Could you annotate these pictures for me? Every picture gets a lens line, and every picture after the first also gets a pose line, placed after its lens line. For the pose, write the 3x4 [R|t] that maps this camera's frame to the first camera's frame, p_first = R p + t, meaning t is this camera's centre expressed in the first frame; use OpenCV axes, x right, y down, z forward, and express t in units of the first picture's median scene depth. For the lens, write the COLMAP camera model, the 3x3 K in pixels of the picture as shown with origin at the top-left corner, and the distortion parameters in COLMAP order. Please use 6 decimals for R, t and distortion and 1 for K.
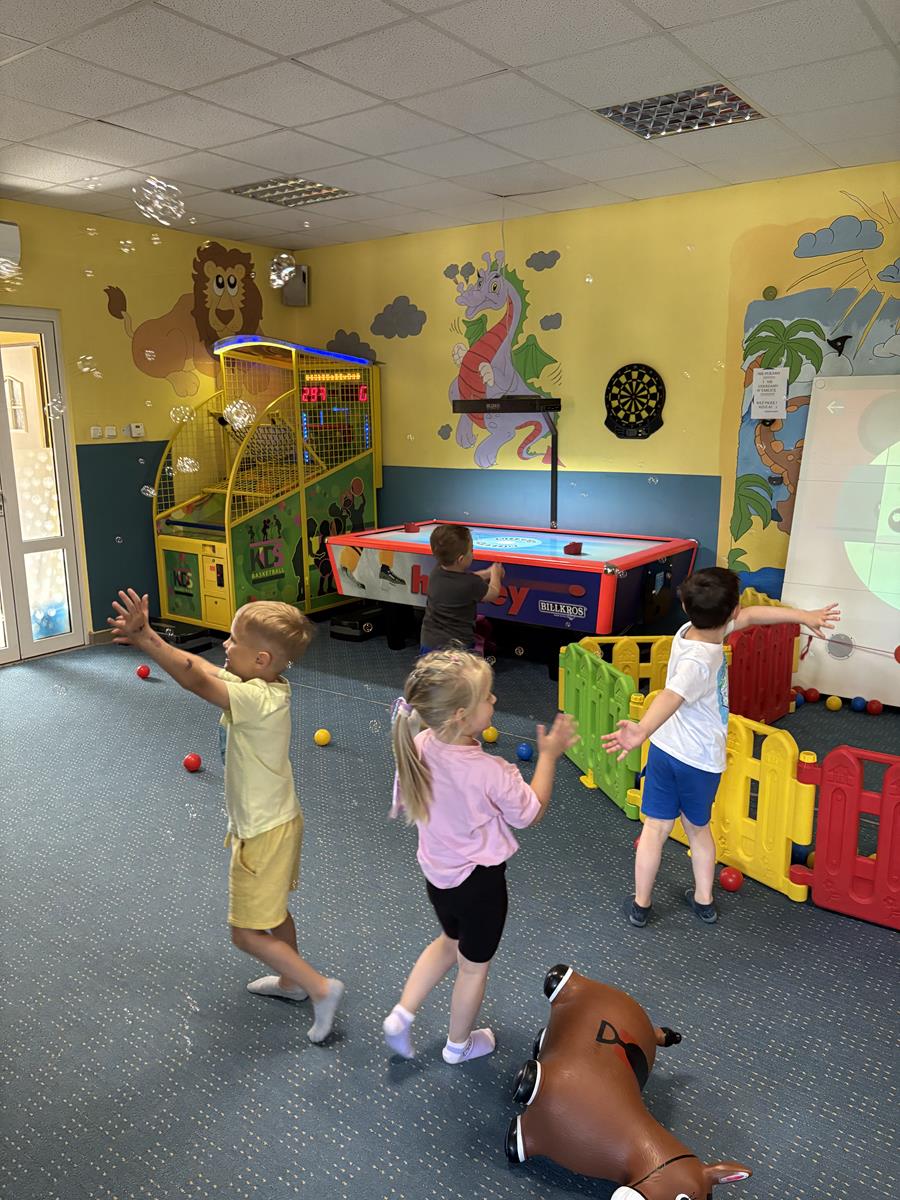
lens RADIAL K [[909.9, 0, 454.4], [0, 909.9, 601.0], [0, 0, 1]] dist [0.033657, -0.041204]
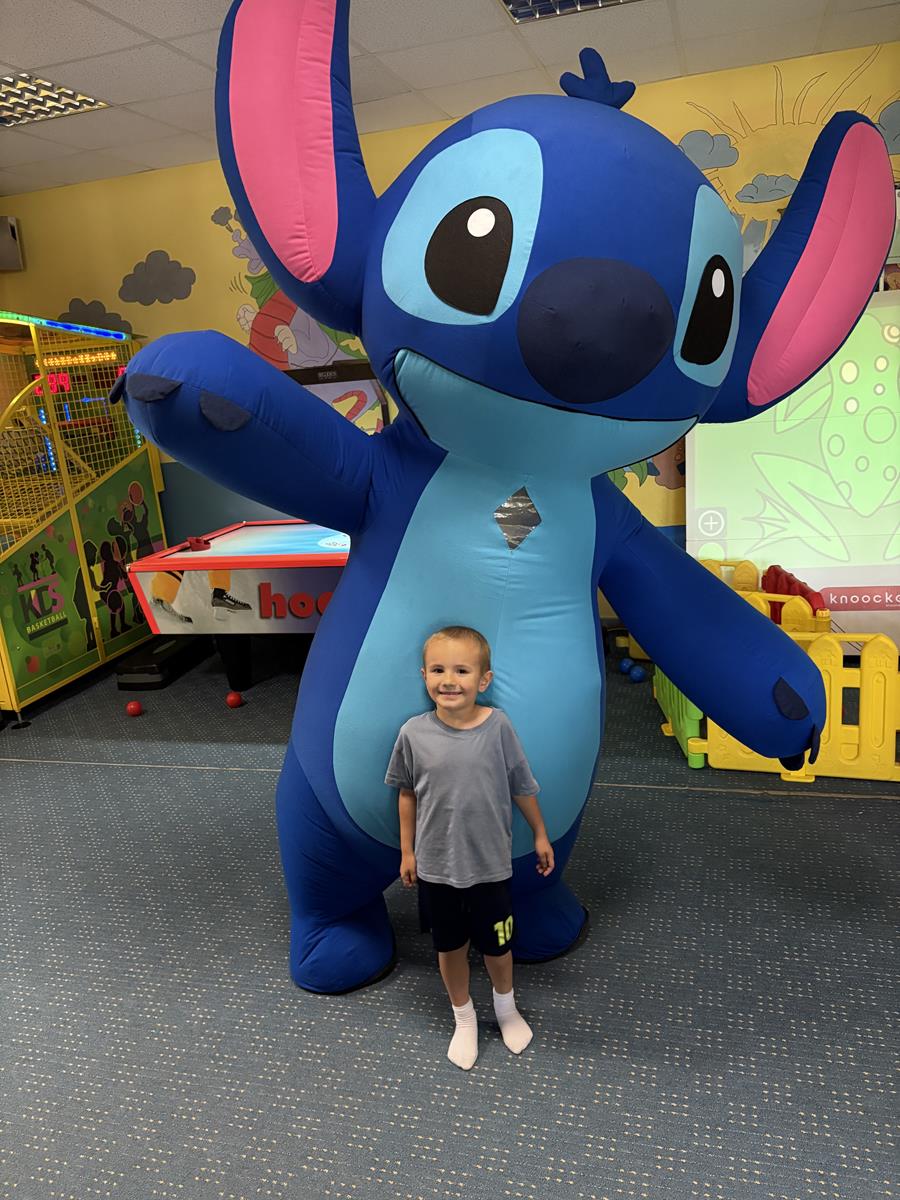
lens RADIAL K [[909.9, 0, 462.3], [0, 909.9, 605.3], [0, 0, 1]] dist [0.033657, -0.041204]
pose [[0.936075, -0.162763, 0.311885, -0.118623], [0.152701, 0.986651, 0.056594, -0.035404], [-0.316933, -0.005351, 0.948433, 0.170569]]
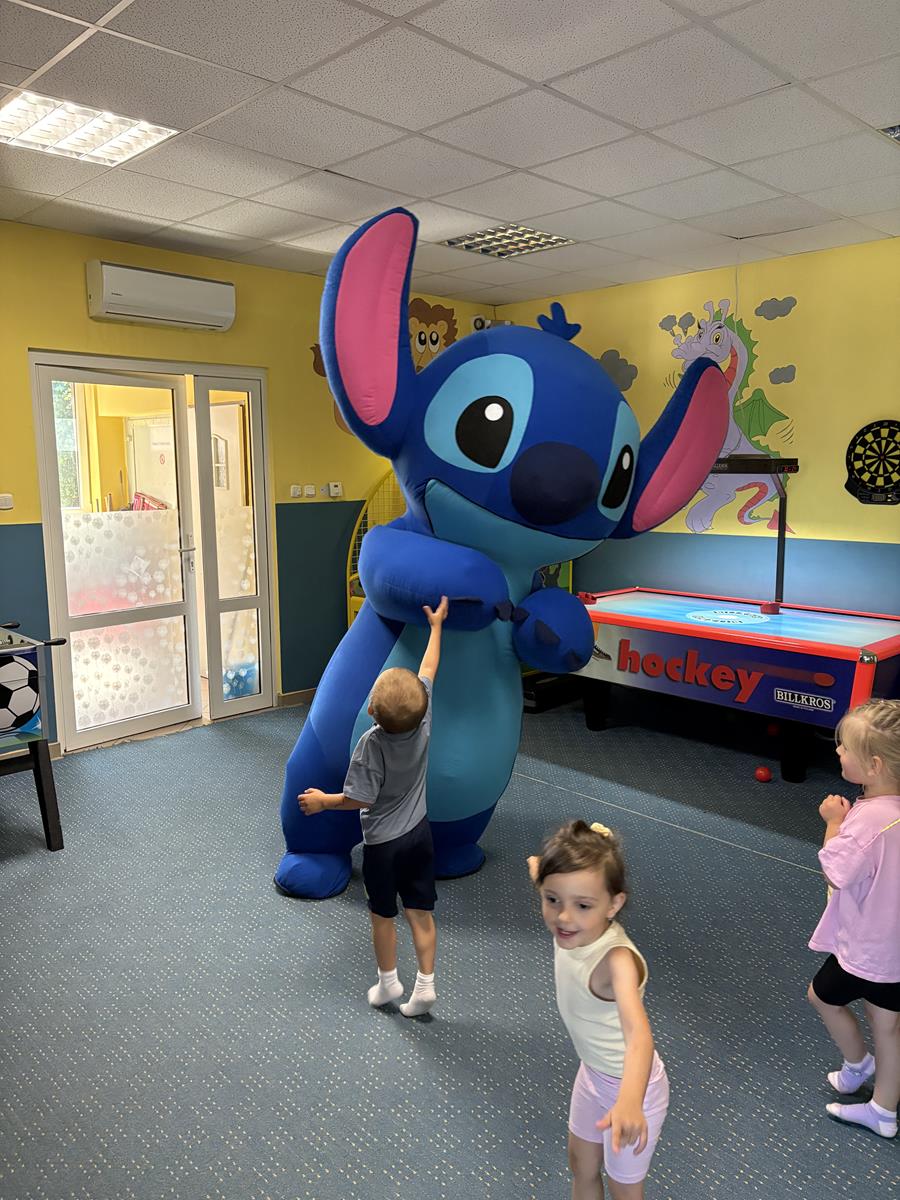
lens RADIAL K [[909.9, 0, 463.8], [0, 909.9, 602.8], [0, 0, 1]] dist [0.033657, -0.041204]
pose [[0.985833, 0.031636, -0.164720, -0.048358], [-0.041088, 0.997679, -0.054291, -0.018530], [0.162620, 0.060290, 0.984845, 0.072034]]
